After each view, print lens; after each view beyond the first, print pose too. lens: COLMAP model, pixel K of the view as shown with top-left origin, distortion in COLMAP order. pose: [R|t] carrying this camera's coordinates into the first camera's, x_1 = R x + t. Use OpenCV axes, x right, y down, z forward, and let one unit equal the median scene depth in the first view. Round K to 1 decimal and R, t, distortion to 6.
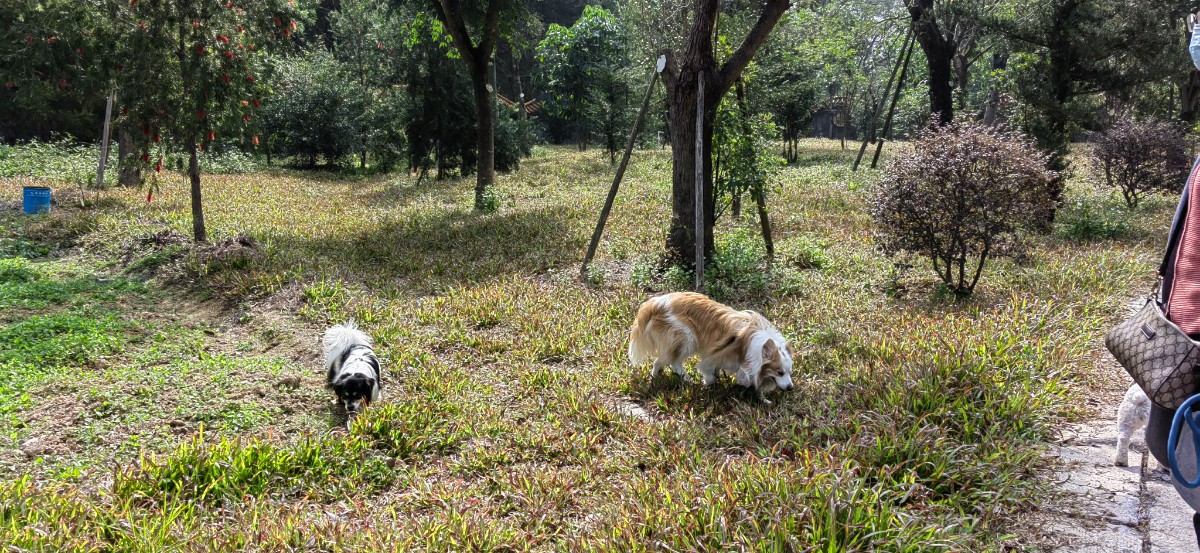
lens RADIAL K [[942.2, 0, 604.8], [0, 942.2, 273.2], [0, 0, 1]] dist [0.032799, -0.015326]
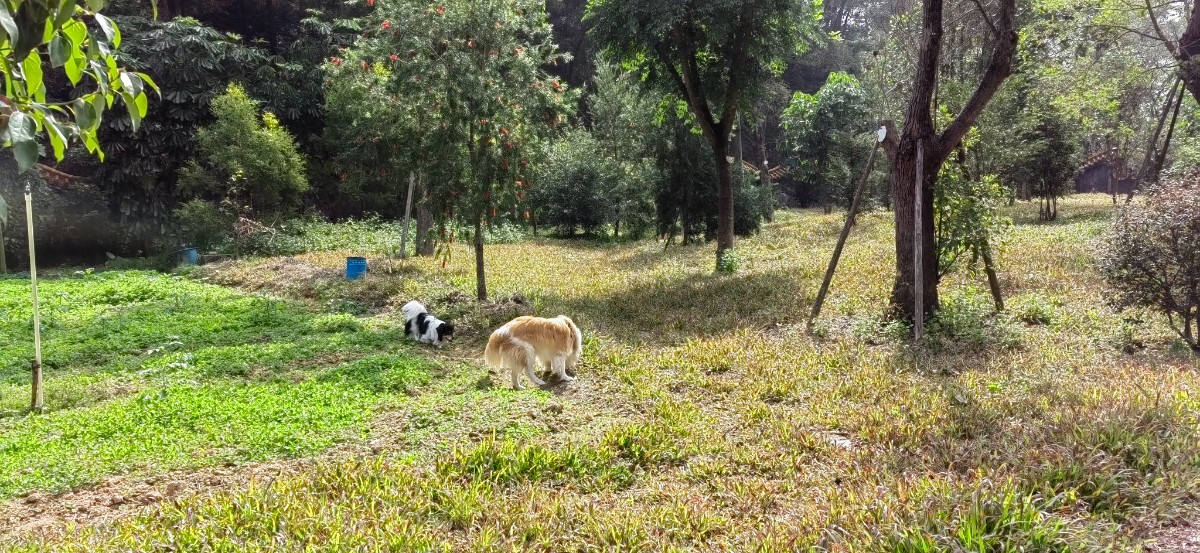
lens RADIAL K [[942.2, 0, 604.8], [0, 942.2, 273.2], [0, 0, 1]] dist [0.032799, -0.015326]
pose [[0.965541, -0.010266, -0.260047, 0.032295], [-0.007668, 0.997666, -0.067857, 0.012886], [0.260137, 0.067513, 0.963209, -0.112170]]
